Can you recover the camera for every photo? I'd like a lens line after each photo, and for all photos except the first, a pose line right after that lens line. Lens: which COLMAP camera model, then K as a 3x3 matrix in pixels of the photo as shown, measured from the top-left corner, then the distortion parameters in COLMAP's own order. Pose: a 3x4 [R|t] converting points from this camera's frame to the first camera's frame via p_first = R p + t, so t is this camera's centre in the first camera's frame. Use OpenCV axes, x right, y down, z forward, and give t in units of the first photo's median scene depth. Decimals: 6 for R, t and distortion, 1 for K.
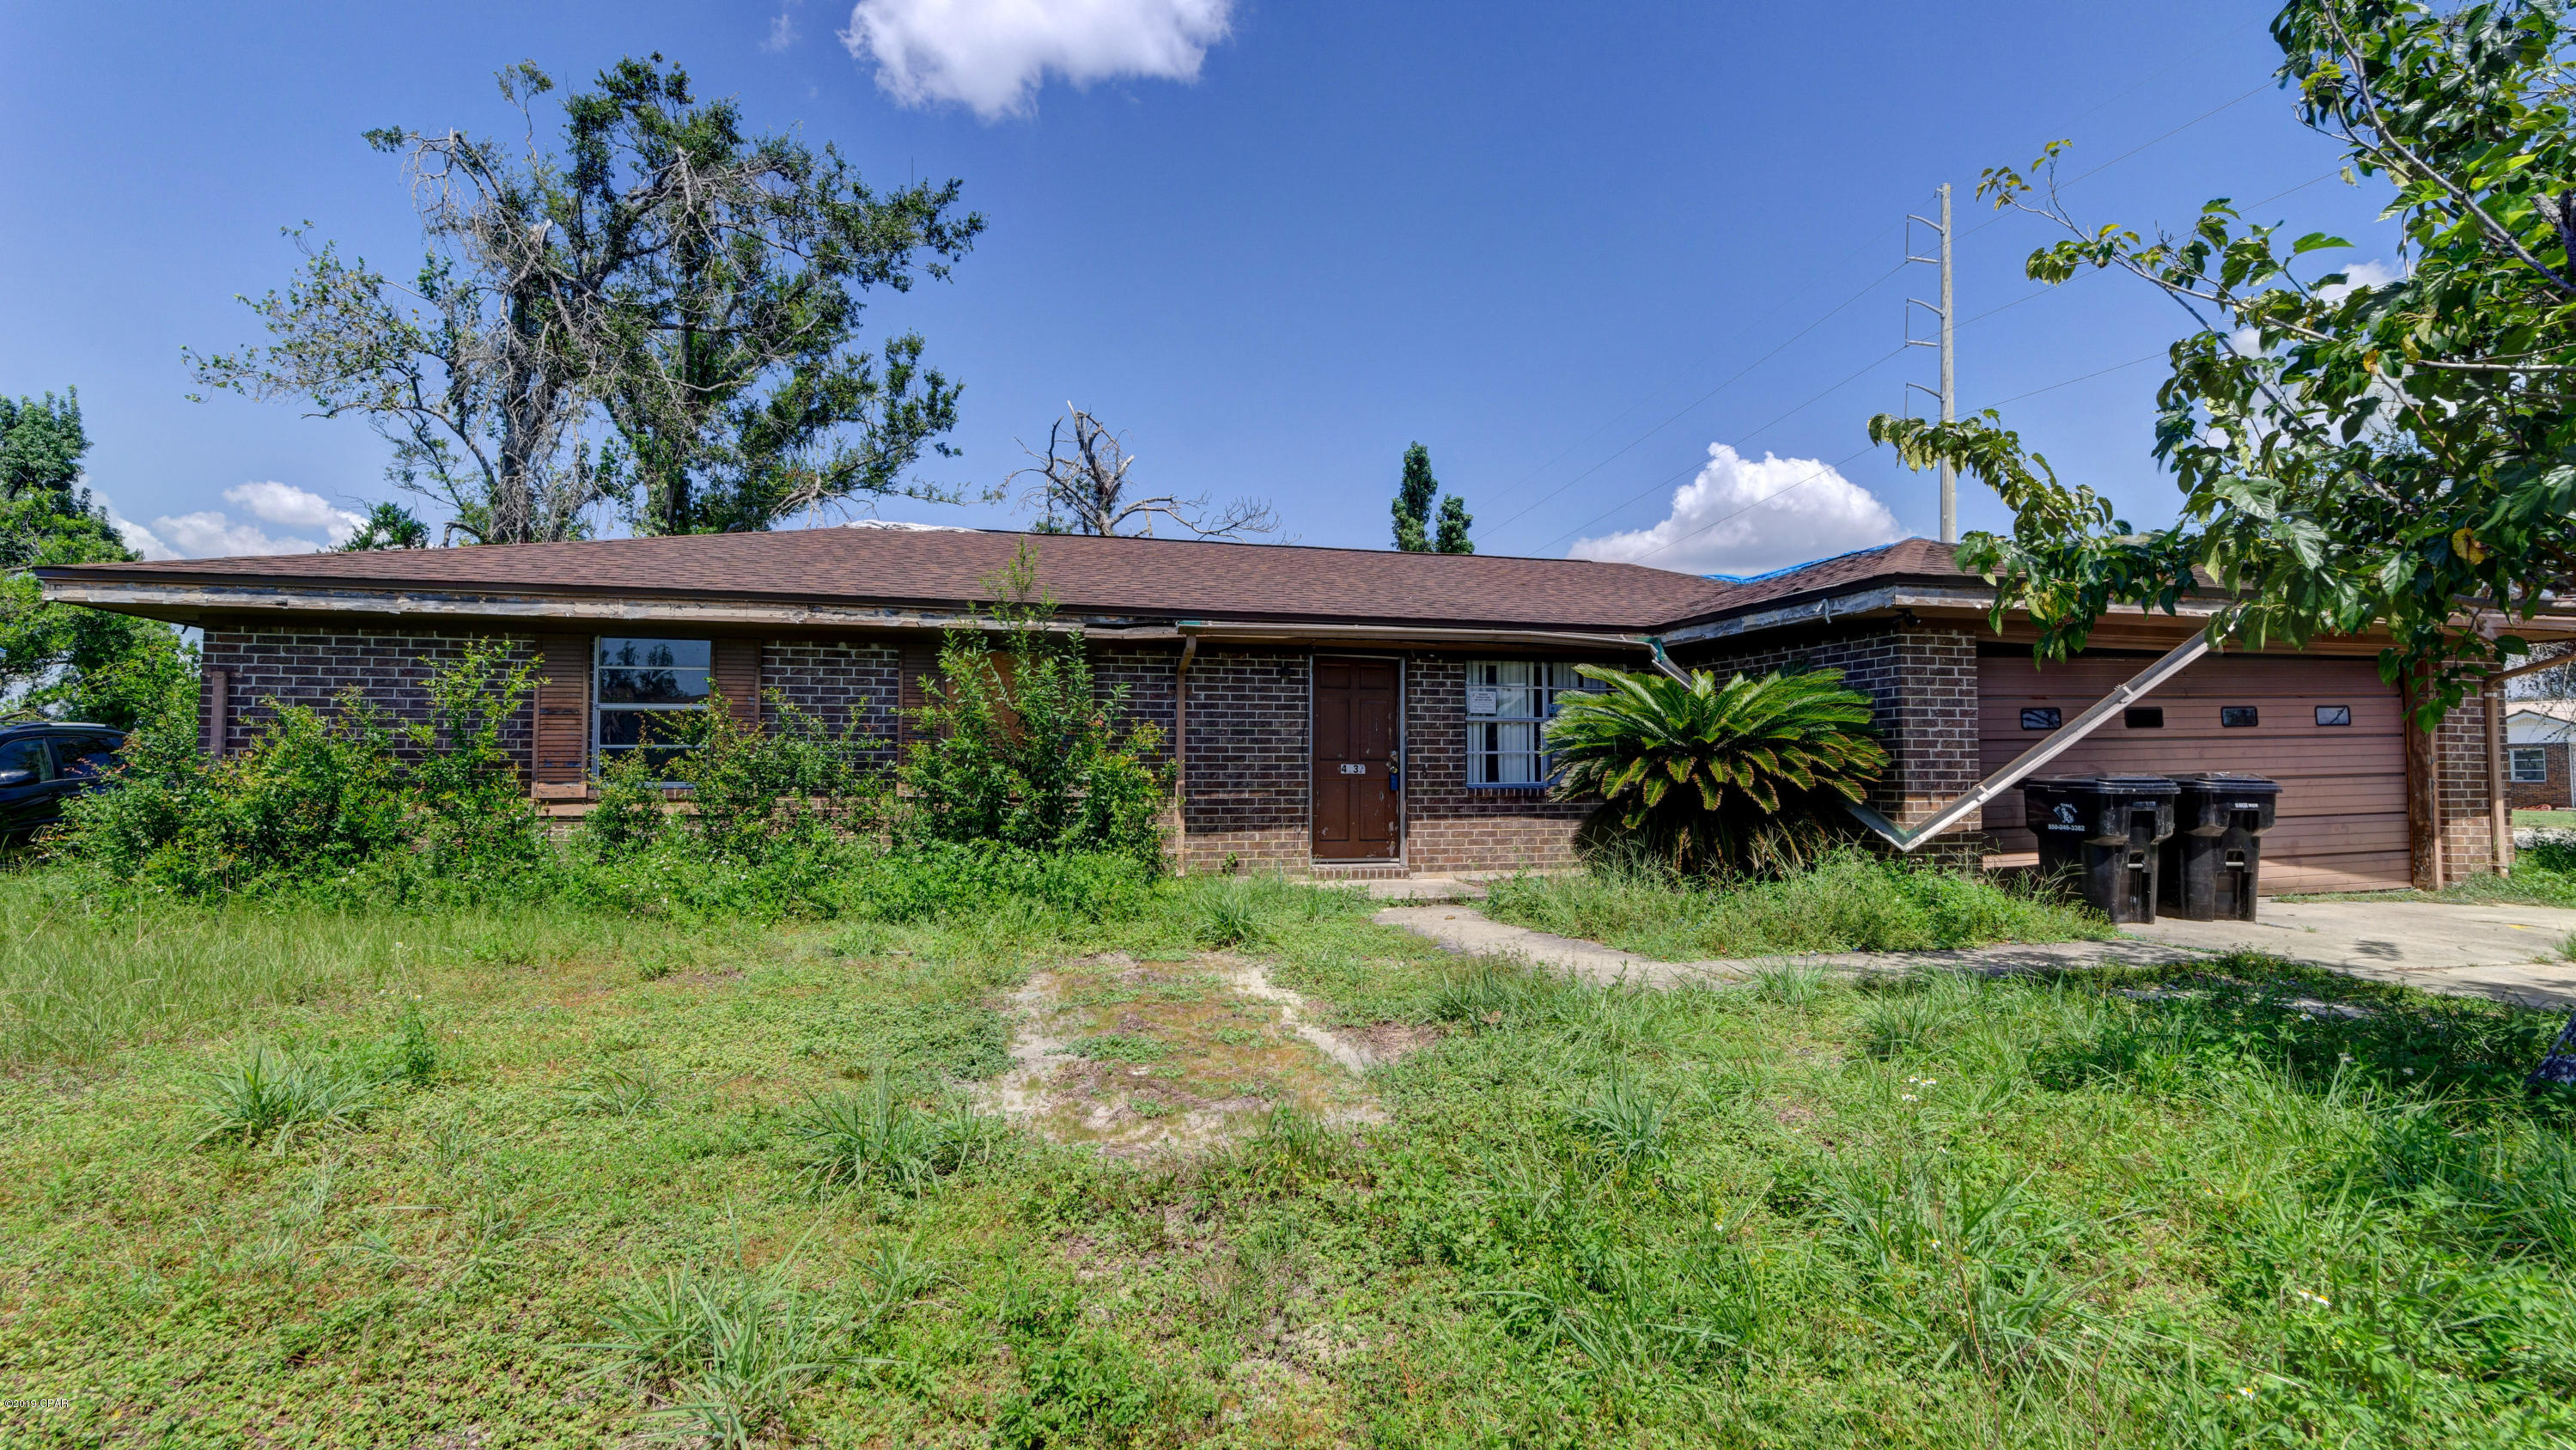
lens RADIAL K [[1225.4, 0, 1283.1], [0, 1225.4, 726.9], [0, 0, 1]] dist [-0.001572, 0.000775]
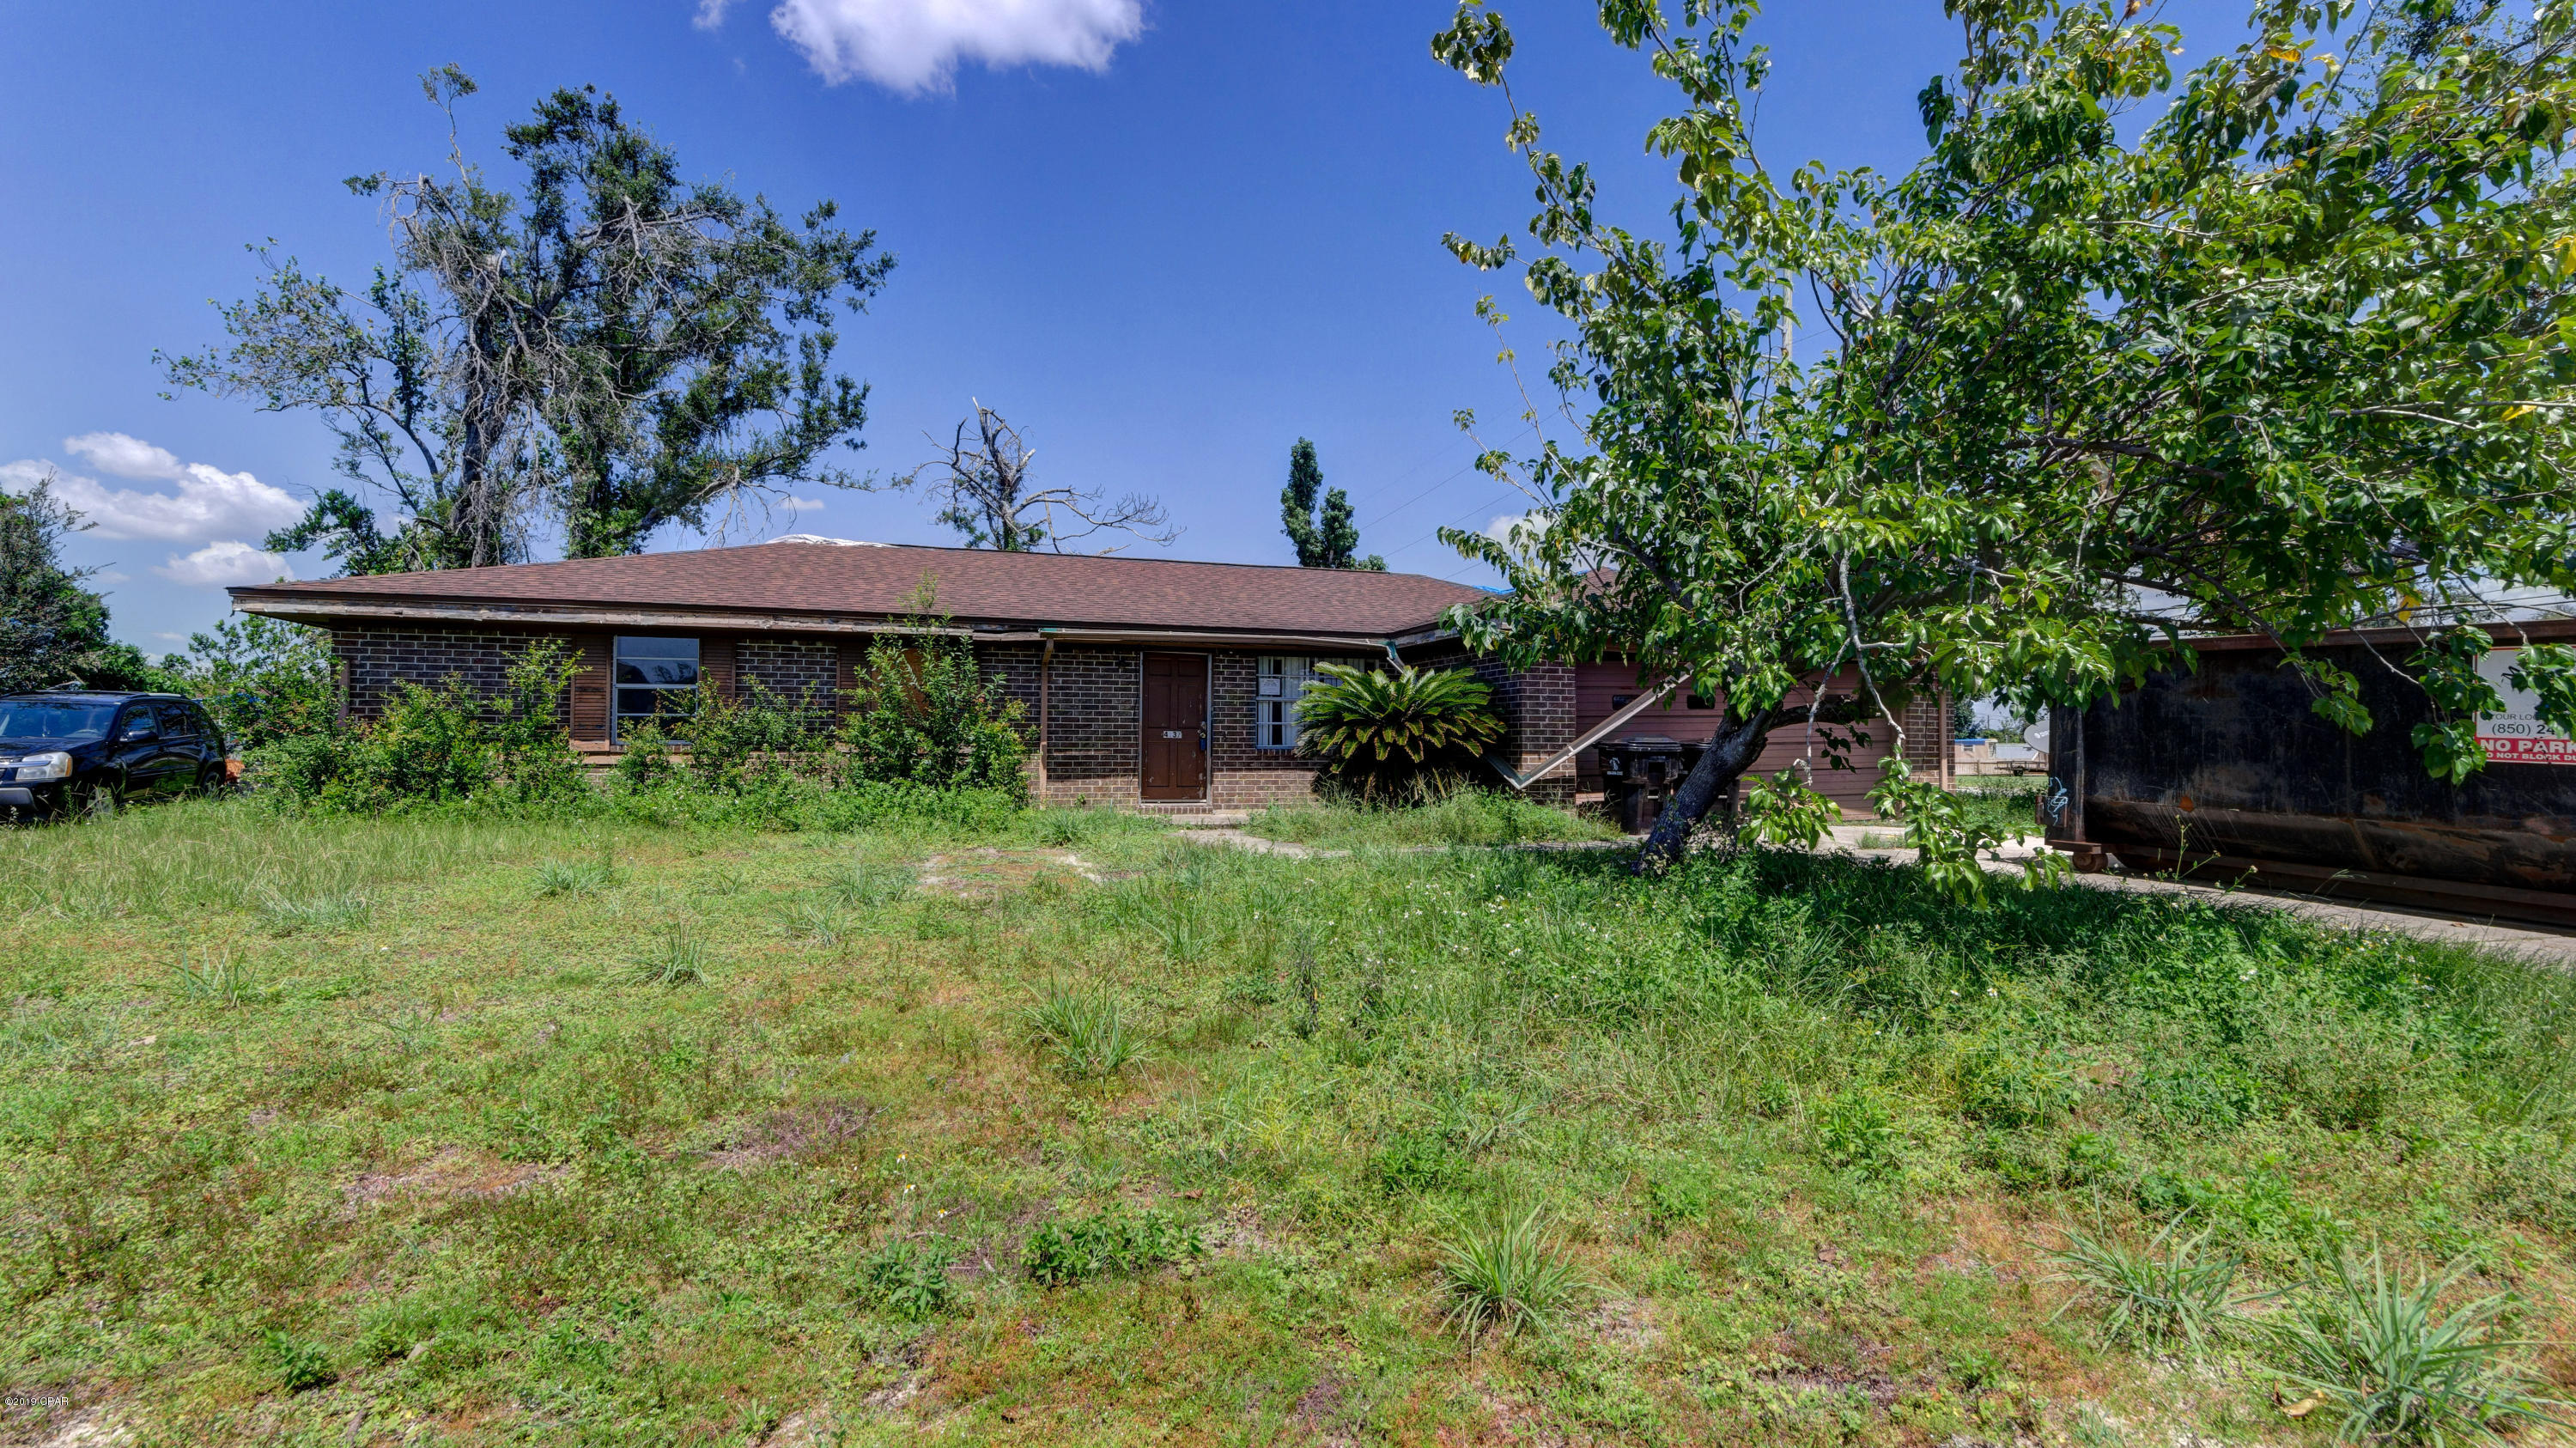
lens RADIAL K [[1225.5, 0, 1294.7], [0, 1225.5, 721.1], [0, 0, 1]] dist [-0.001572, 0.000775]
pose [[0.996774, 0.006123, 0.080027, 0.087615], [-0.007466, 0.999836, 0.016495, -0.004754], [-0.079913, -0.017039, 0.996656, -0.401875]]
